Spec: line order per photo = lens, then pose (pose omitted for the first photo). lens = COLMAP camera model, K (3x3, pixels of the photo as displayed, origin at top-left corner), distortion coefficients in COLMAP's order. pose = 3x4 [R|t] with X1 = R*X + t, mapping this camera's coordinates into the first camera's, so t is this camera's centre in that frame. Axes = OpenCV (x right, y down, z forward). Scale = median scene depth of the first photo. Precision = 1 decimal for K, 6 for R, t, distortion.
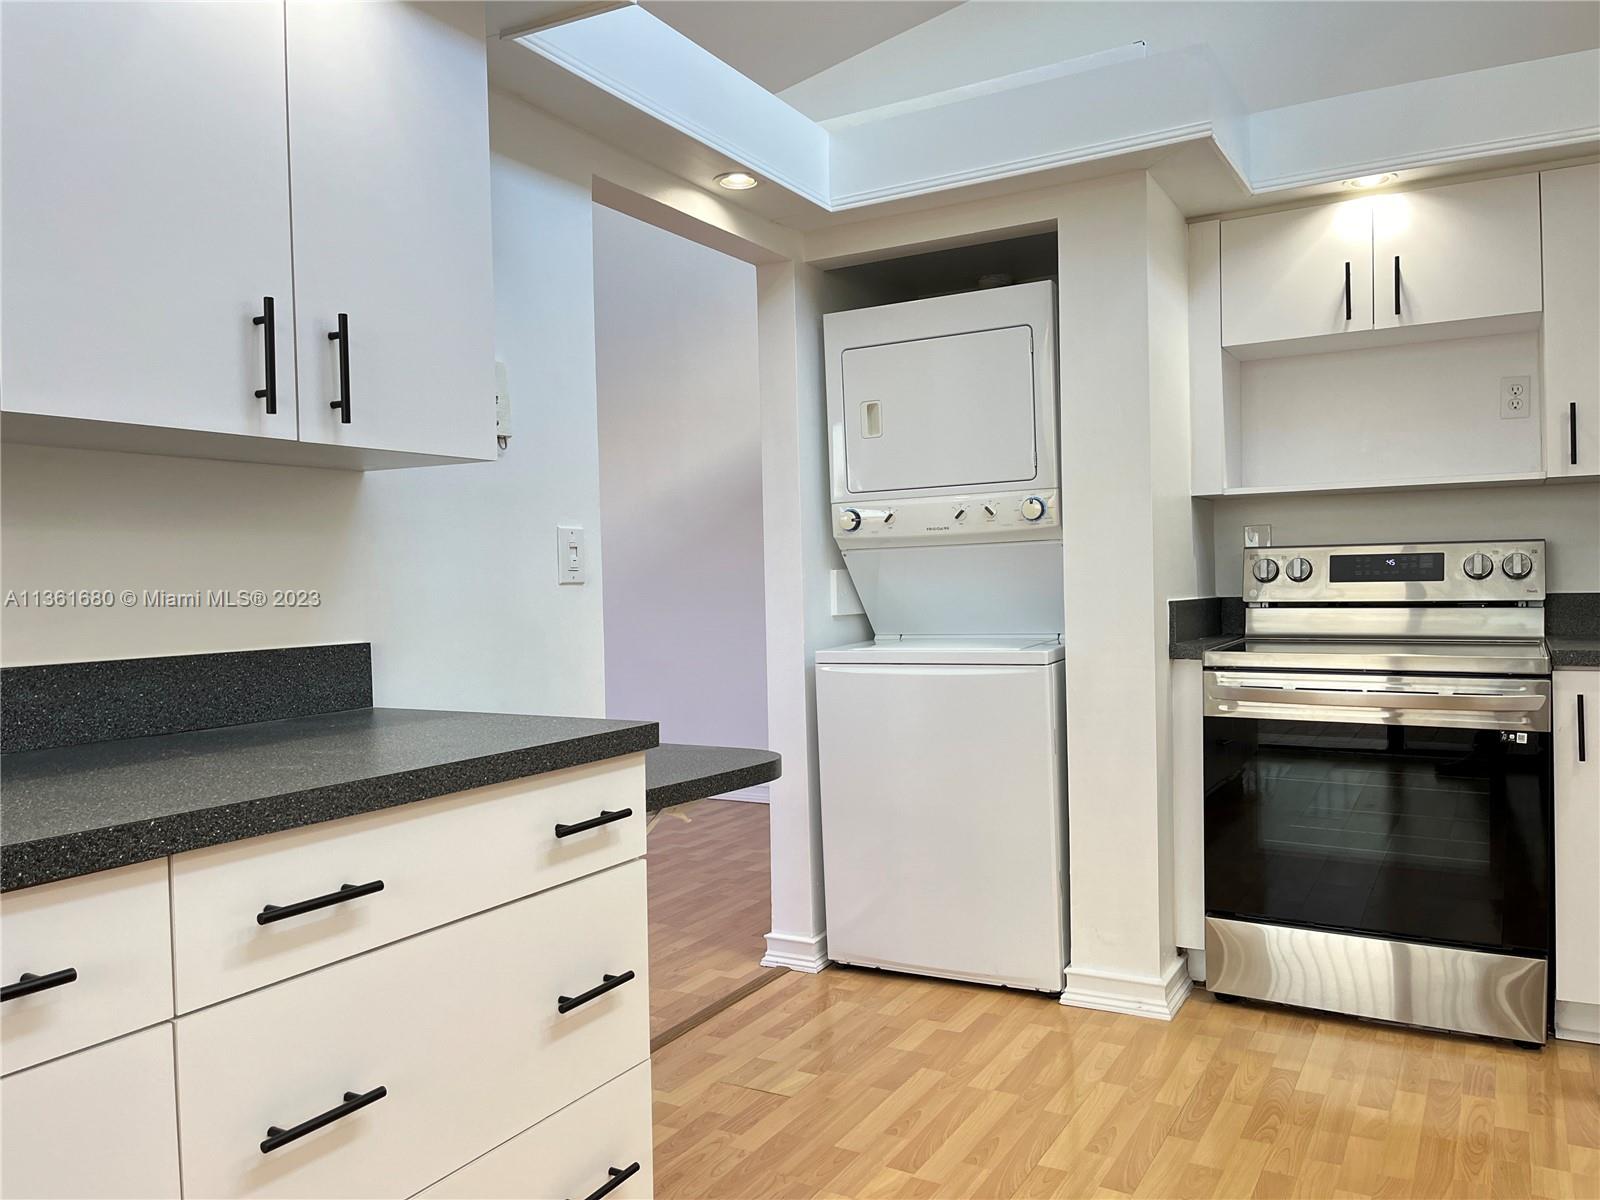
lens RADIAL K [[1212.7, 0, 799.2], [0, 1212.7, 609.5], [0, 0, 1]] dist [0.083195, -0.096151]
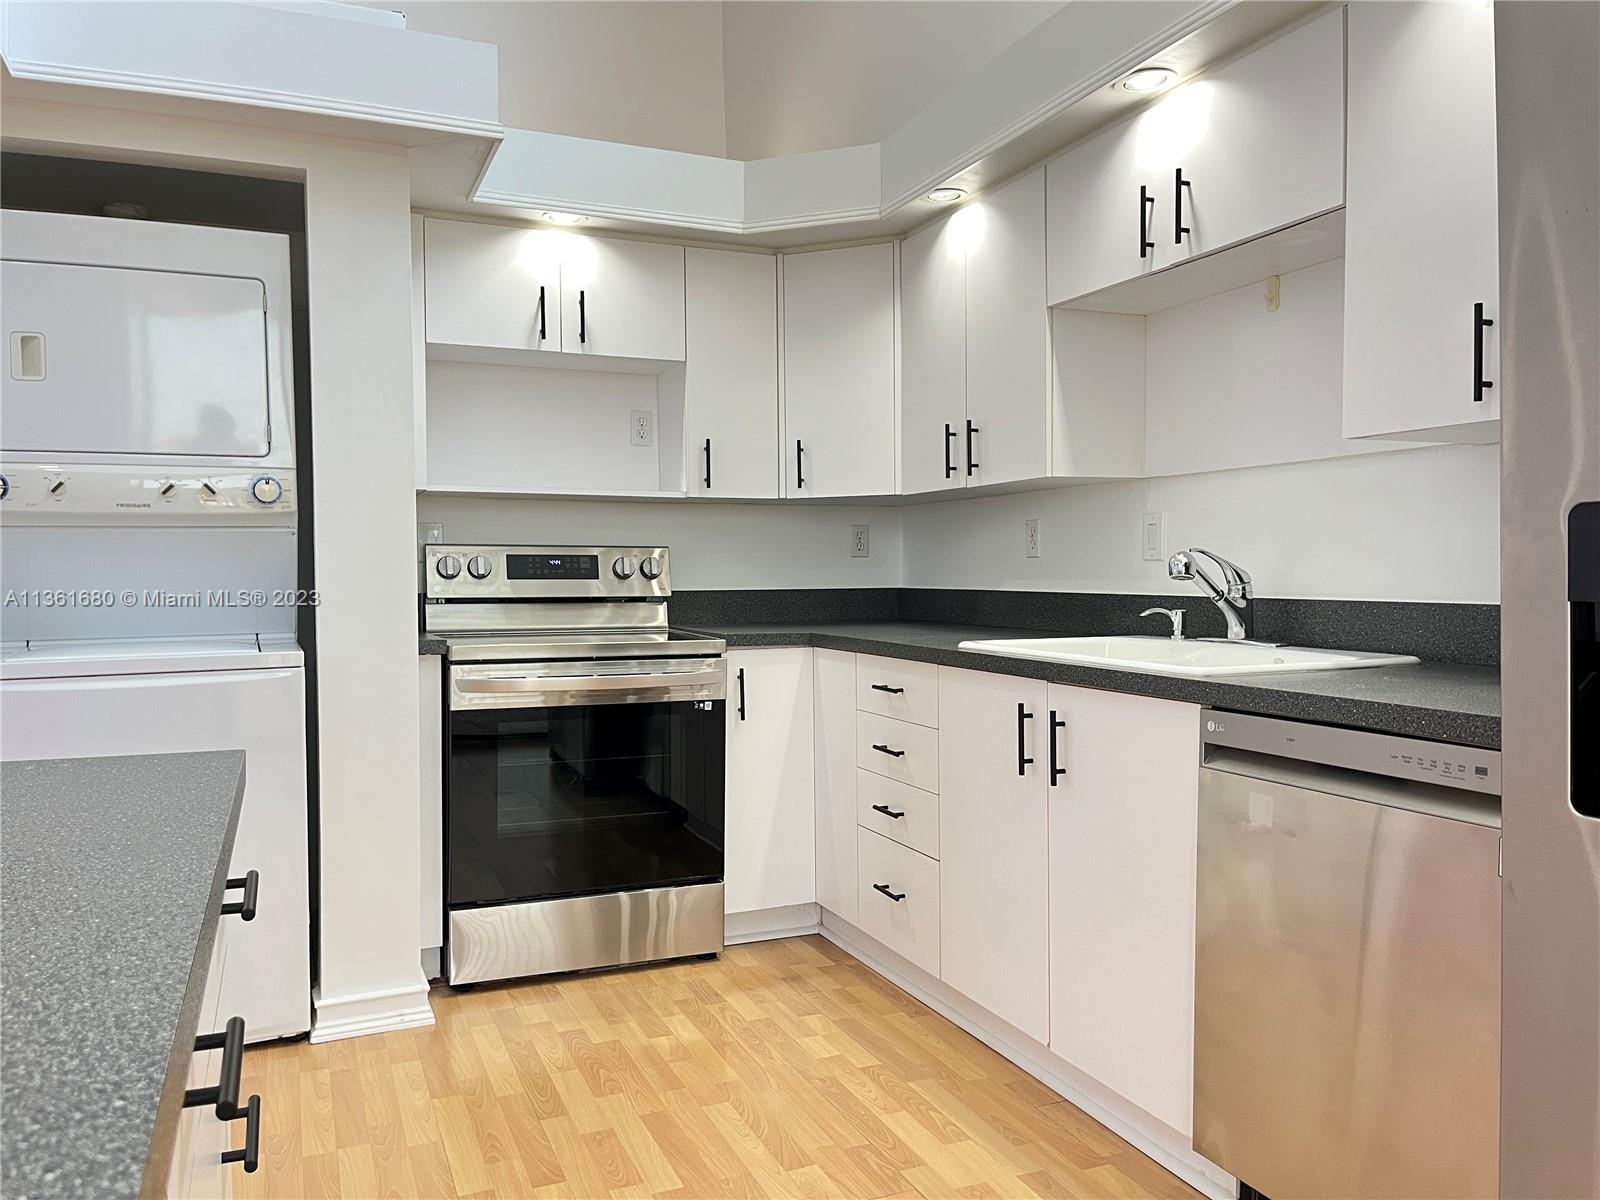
lens RADIAL K [[1212.7, 0, 799.2], [0, 1212.7, 609.5], [0, 0, 1]] dist [0.083195, -0.096151]
pose [[0.607520, -0.006574, 0.794277, -0.282888], [0.009829, 0.999951, 0.000759, 0.006230], [-0.794244, 0.007346, 0.607555, 0.162643]]
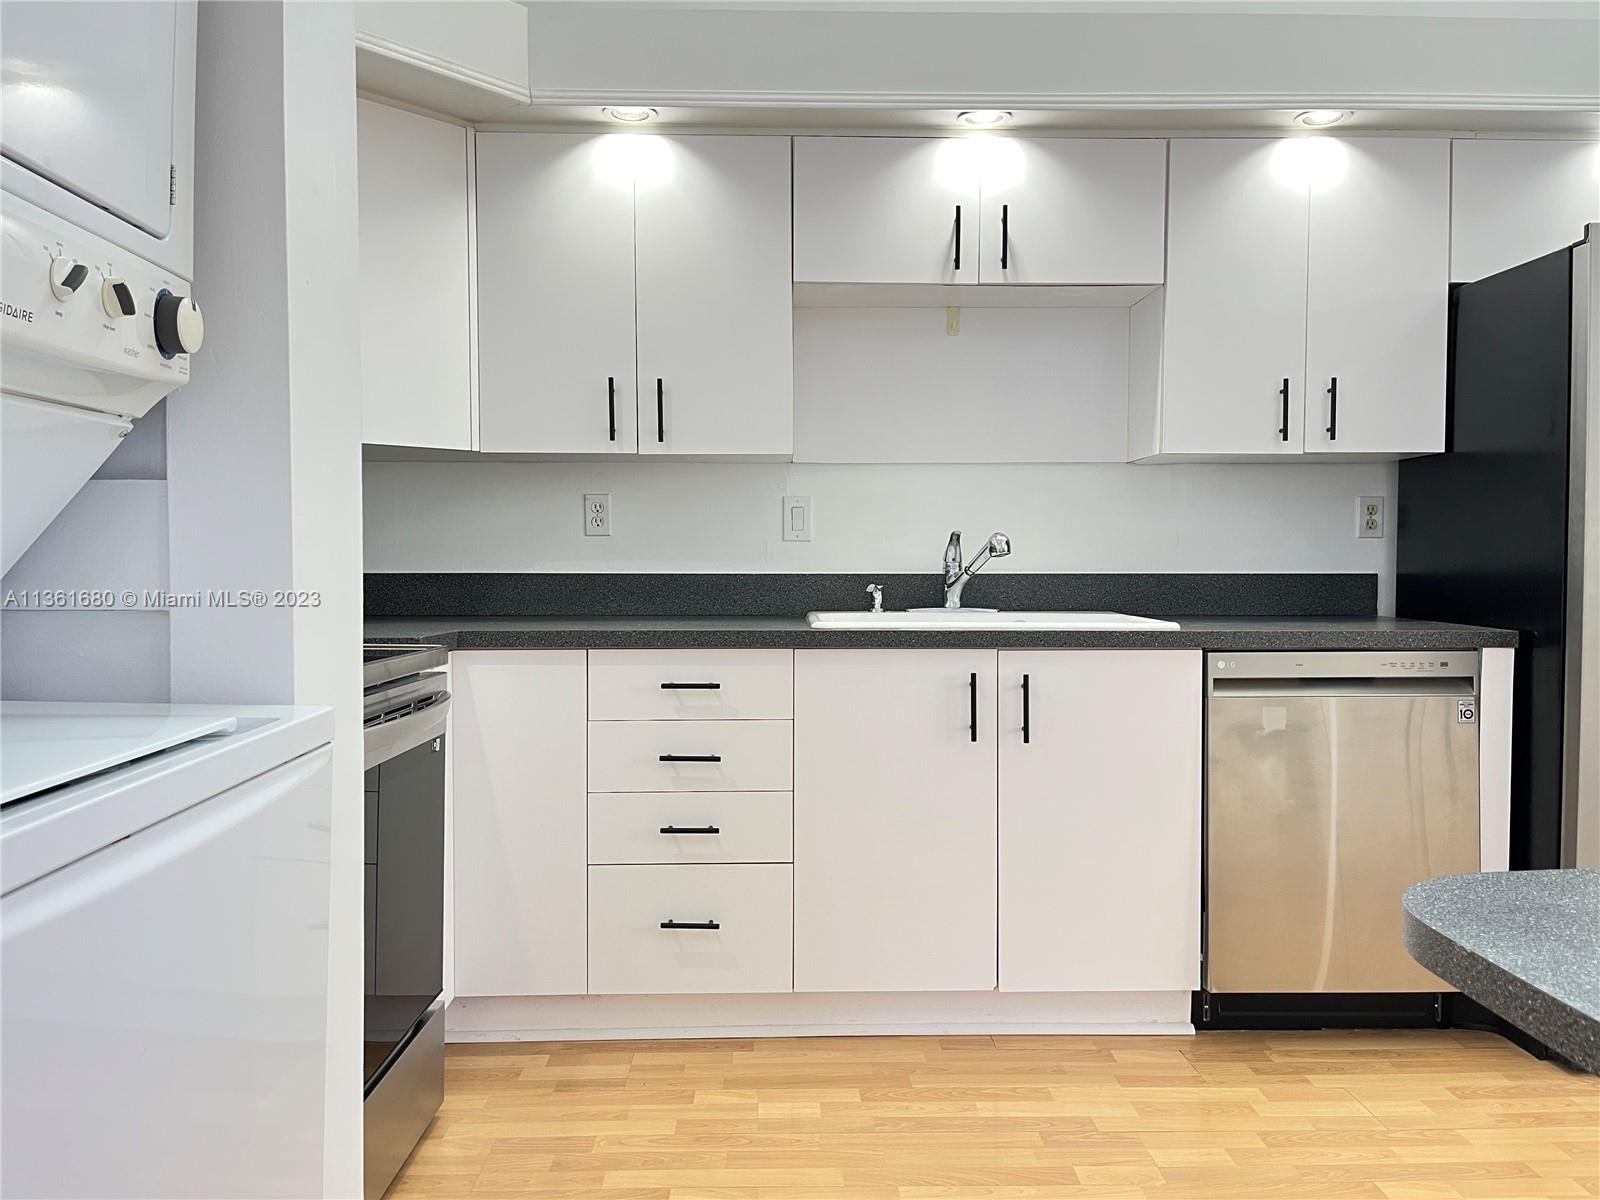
lens RADIAL K [[1200.3, 0, 800.0], [0, 1200.3, 600.0], [0, 0, 1]] dist [0.067728, -0.092292]
pose [[-0.516552, -0.003878, 0.856247, -0.207845], [0.033348, 0.999140, 0.024643, -0.004949], [-0.855606, 0.041283, -0.515978, 1.049133]]
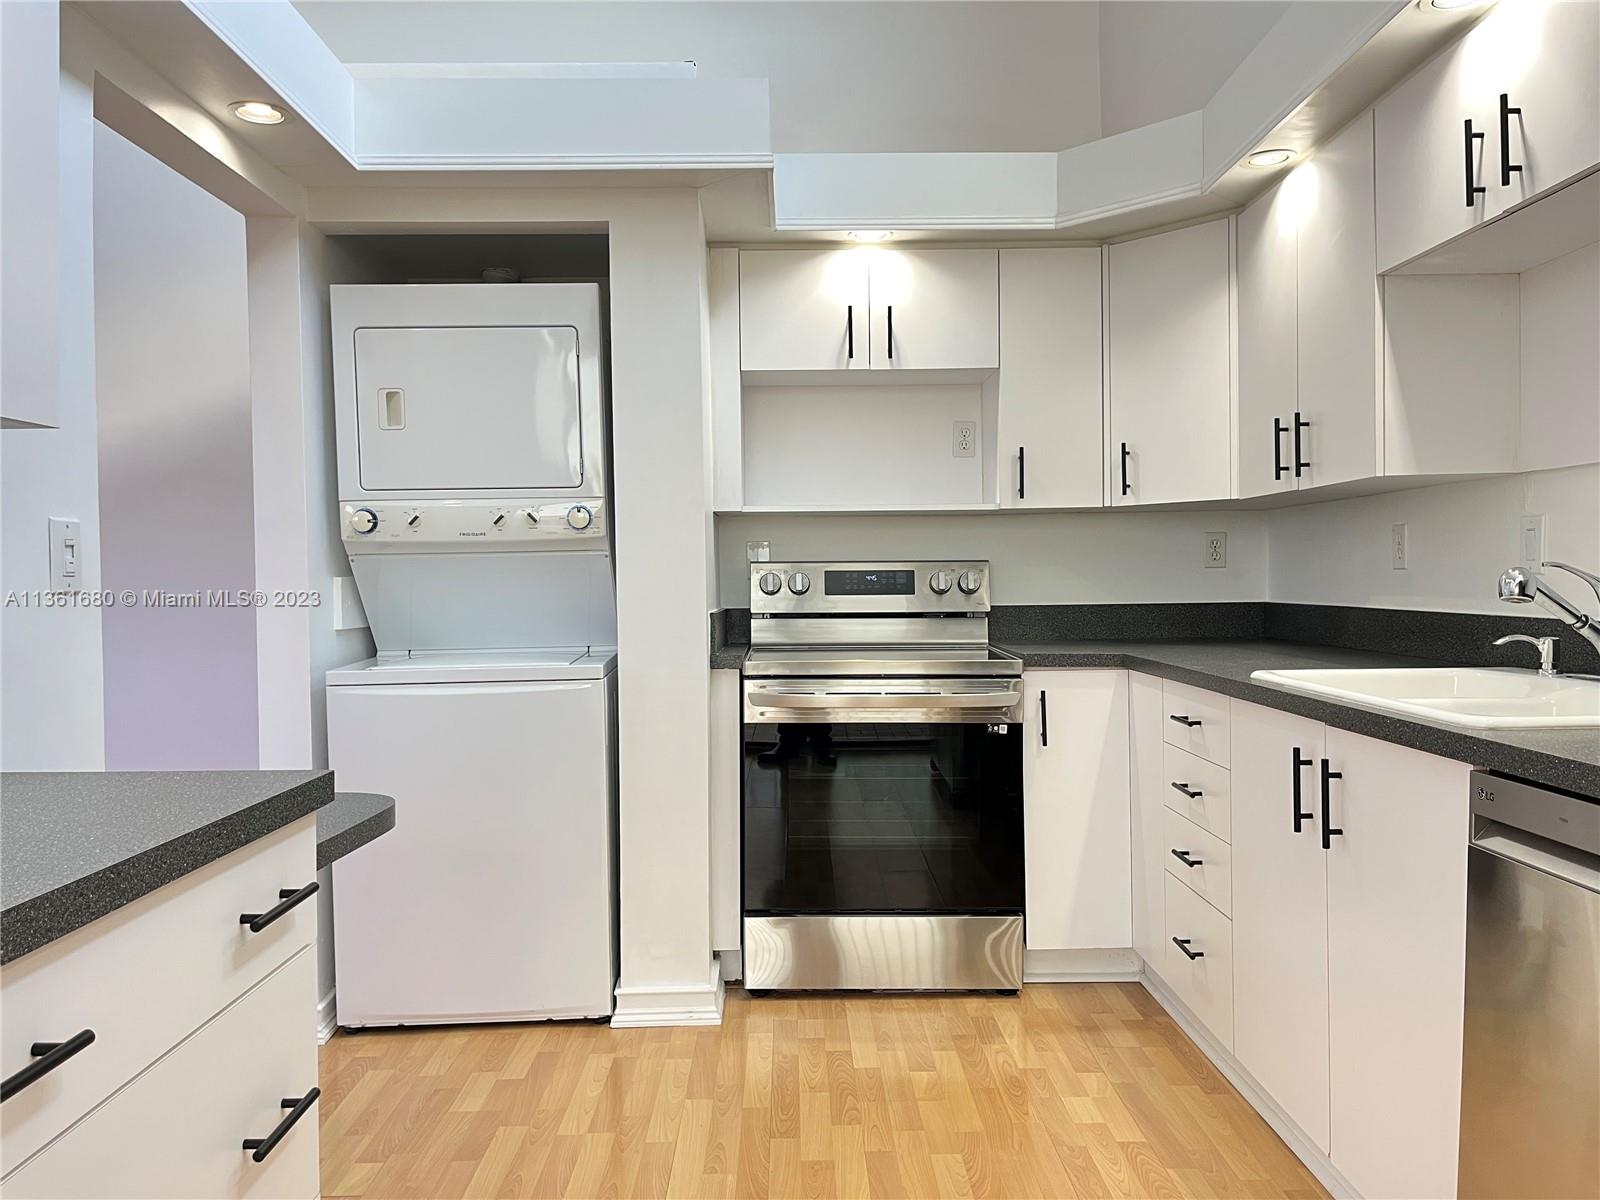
lens RADIAL K [[1212.7, 0, 799.2], [0, 1212.7, 609.5], [0, 0, 1]] dist [0.083195, -0.096151]
pose [[0.863065, -0.000861, 0.505092, -0.147245], [0.003785, 0.999981, -0.004763, -0.004724], [-0.505079, 0.006023, 0.863052, 0.082723]]
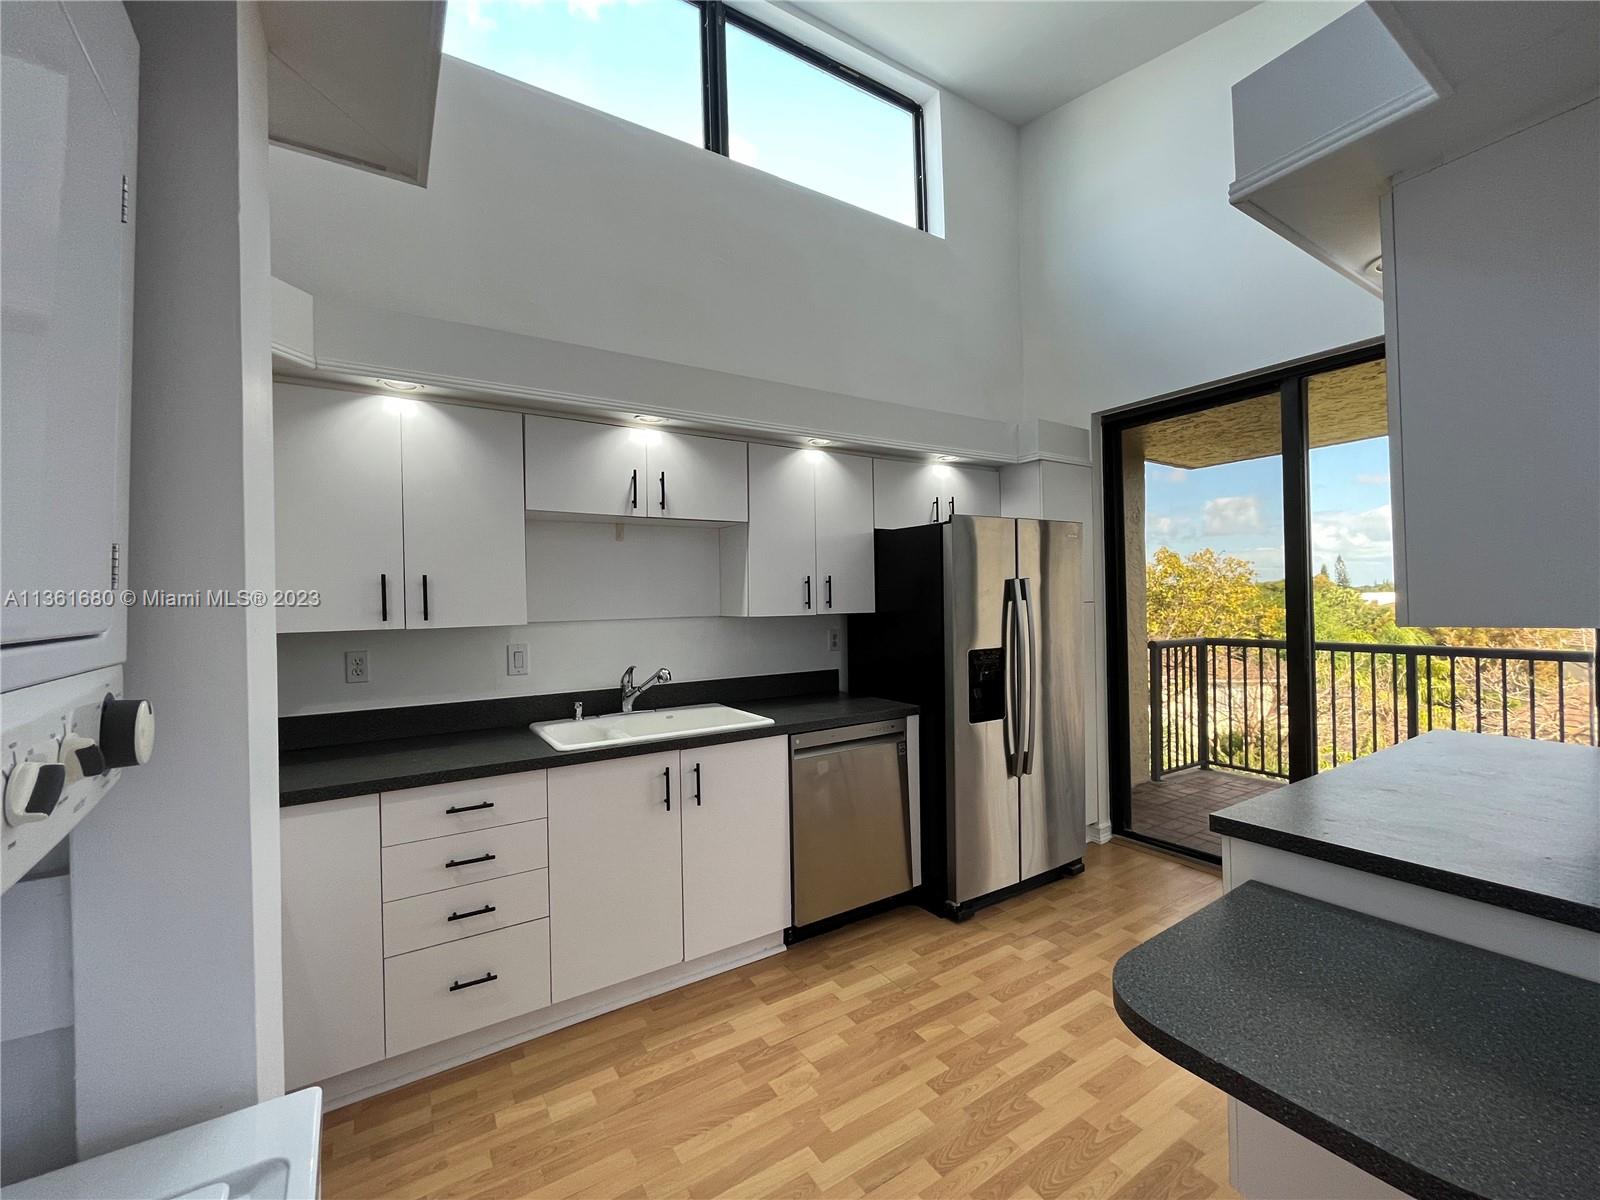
lens RADIAL K [[653.9, 0, 793.6], [0, 653.9, 603.9], [0, 0, 1]] dist [0.000638, -0.005240]
pose [[-0.880178, 0.043833, 0.472616, -0.031761], [0.055205, 0.998423, 0.010211, -0.107047], [-0.471423, 0.035078, -0.881210, 1.080580]]
